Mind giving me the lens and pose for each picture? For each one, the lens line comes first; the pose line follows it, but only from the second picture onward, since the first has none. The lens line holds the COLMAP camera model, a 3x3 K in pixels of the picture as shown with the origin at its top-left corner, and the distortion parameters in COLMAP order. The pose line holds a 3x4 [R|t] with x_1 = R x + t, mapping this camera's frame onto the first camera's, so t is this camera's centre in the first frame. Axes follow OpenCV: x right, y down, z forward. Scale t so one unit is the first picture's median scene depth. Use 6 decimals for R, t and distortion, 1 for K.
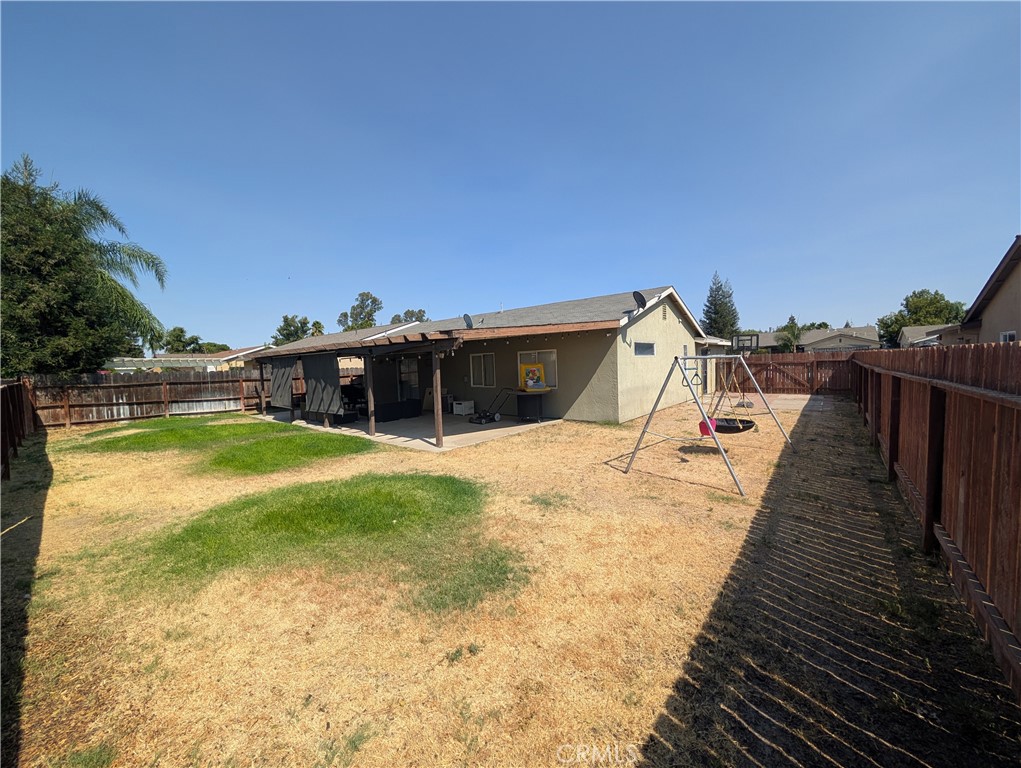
lens RADIAL K [[388.4, 0, 510.6], [0, 388.4, 384.6], [0, 0, 1]] dist [-0.002709, -0.000065]
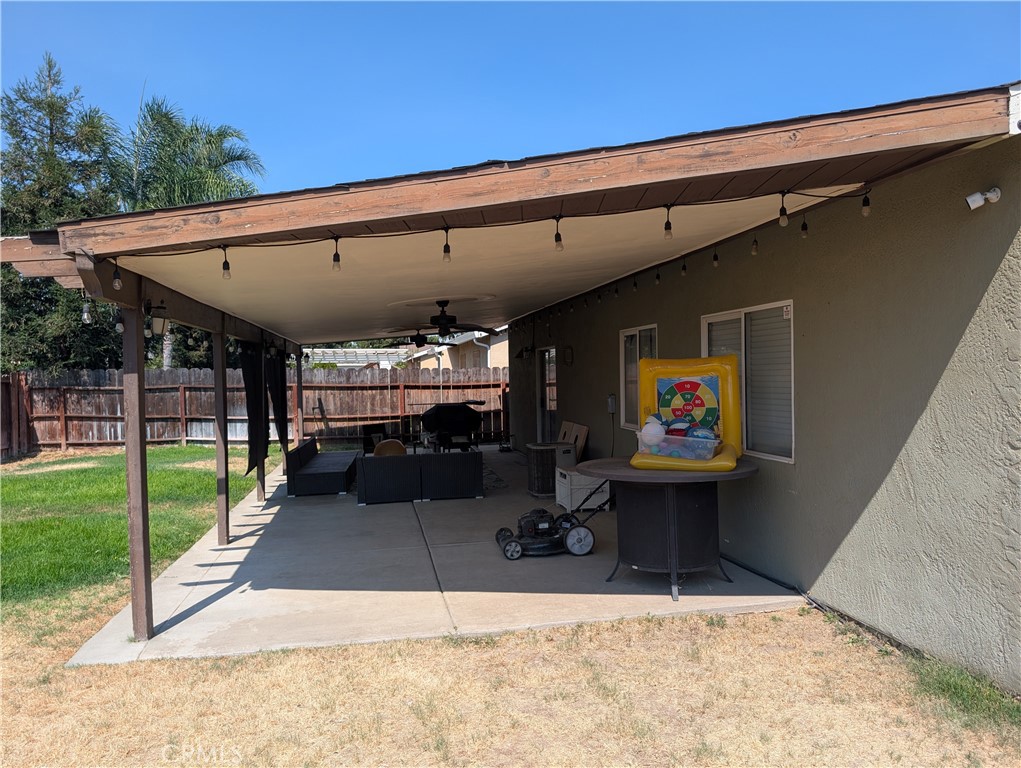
lens RADIAL K [[727.3, 0, 510.7], [0, 727.3, 387.7], [0, 0, 1]] dist [0.044504, -0.001092]
pose [[0.771925, 0.031604, -0.634927, 0.255236], [-0.043605, 0.999043, -0.003286, -0.025640], [0.634216, 0.030222, 0.772565, 0.502514]]
